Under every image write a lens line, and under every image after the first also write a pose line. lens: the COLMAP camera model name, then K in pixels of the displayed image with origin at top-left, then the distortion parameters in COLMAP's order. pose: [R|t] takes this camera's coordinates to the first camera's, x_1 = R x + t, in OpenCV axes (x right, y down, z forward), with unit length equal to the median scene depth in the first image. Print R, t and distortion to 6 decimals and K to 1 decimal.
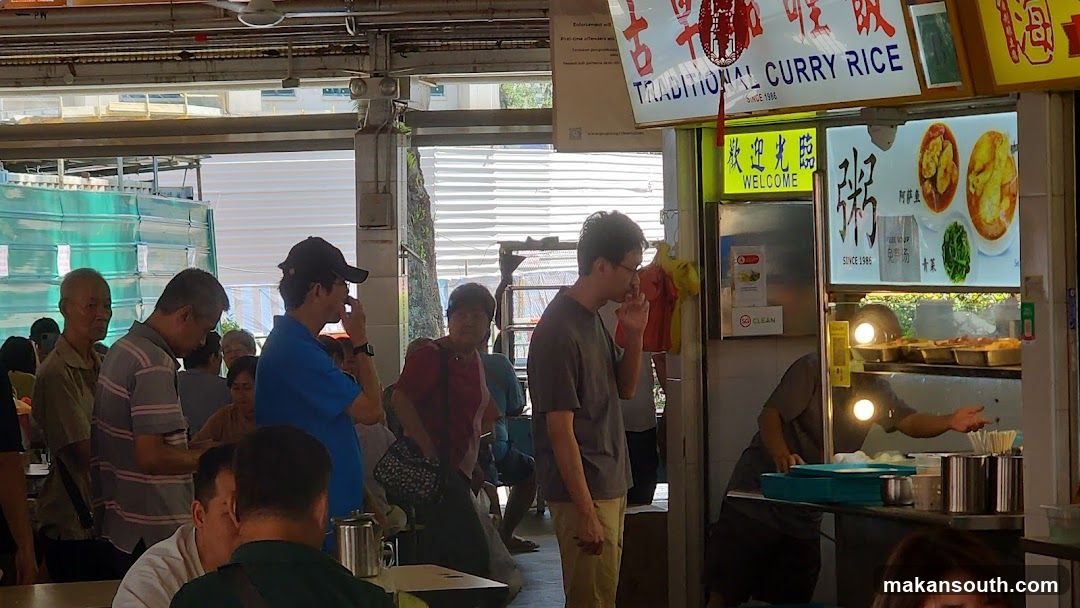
lens RADIAL K [[3344.6, 0, 542.4], [0, 3344.6, 302.6], [0, 0, 1]] dist [0.239720, 0.000000]
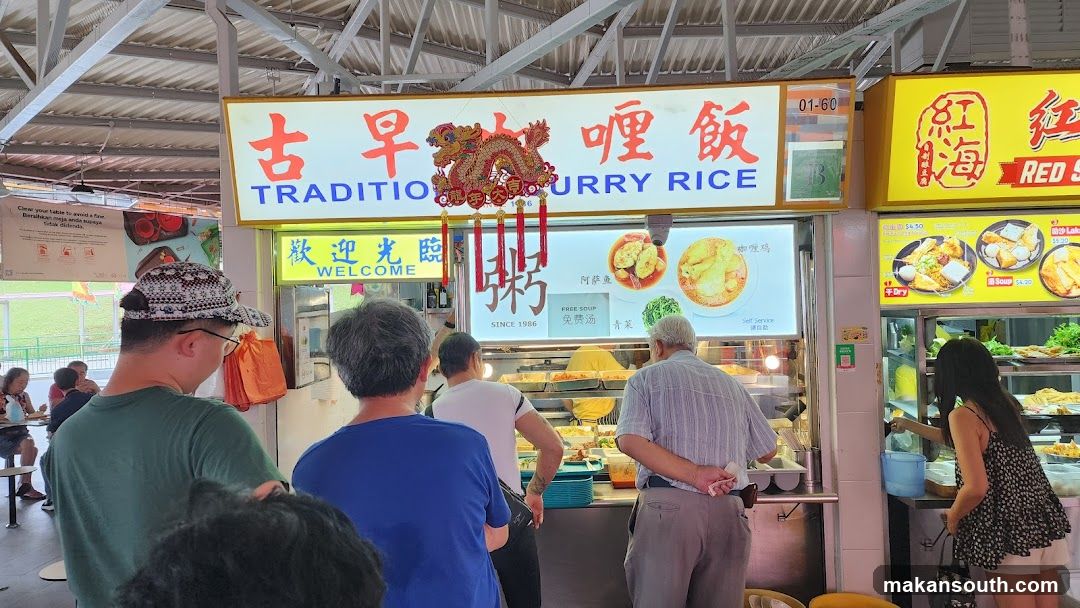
lens RADIAL K [[715.5, 0, 537.3], [0, 715.5, 296.4], [0, 0, 1]] dist [0.083917, -0.065175]
pose [[0.366317, 0.019561, 0.930285, -0.201053], [0.036727, 0.998696, -0.035462, -0.013787], [-0.929765, 0.047157, 0.365121, 0.906735]]
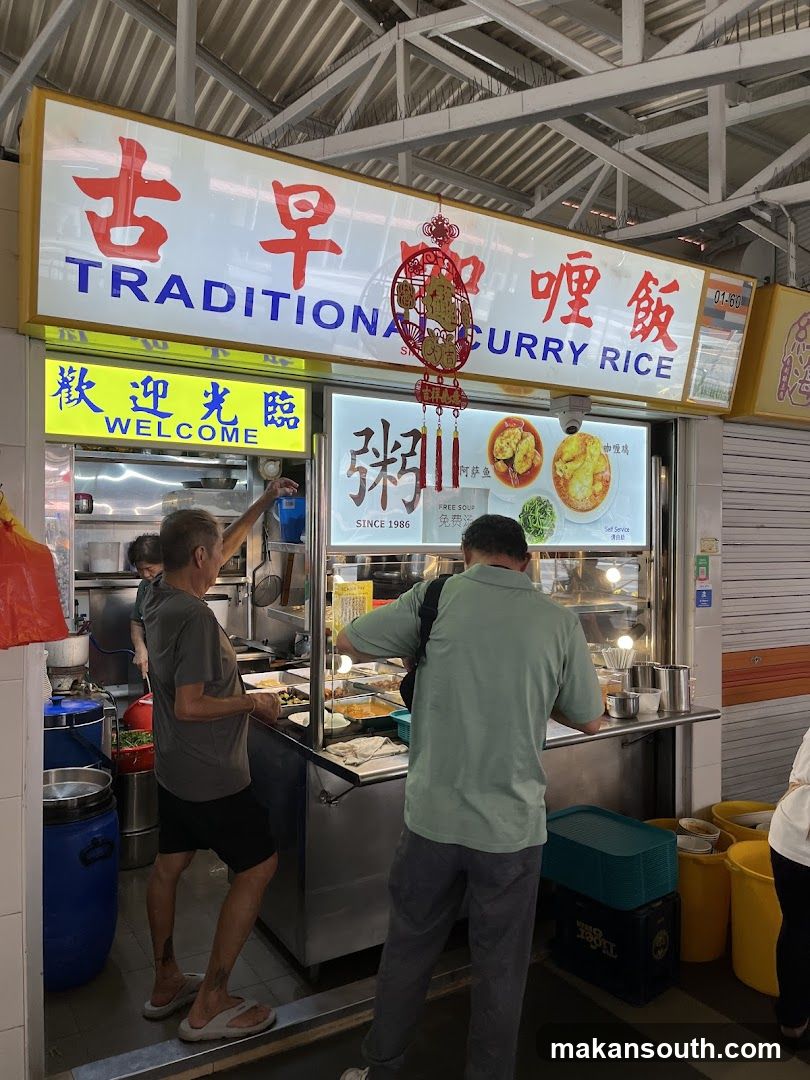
lens RADIAL K [[819.9, 0, 403.5], [0, 819.9, 540.9], [0, 0, 1]] dist [0.040938, -0.020755]
pose [[-0.202696, 0.013870, 0.979143, -0.172088], [0.017325, 0.999794, -0.010576, -0.004310], [-0.979088, 0.014820, -0.202895, 1.084734]]
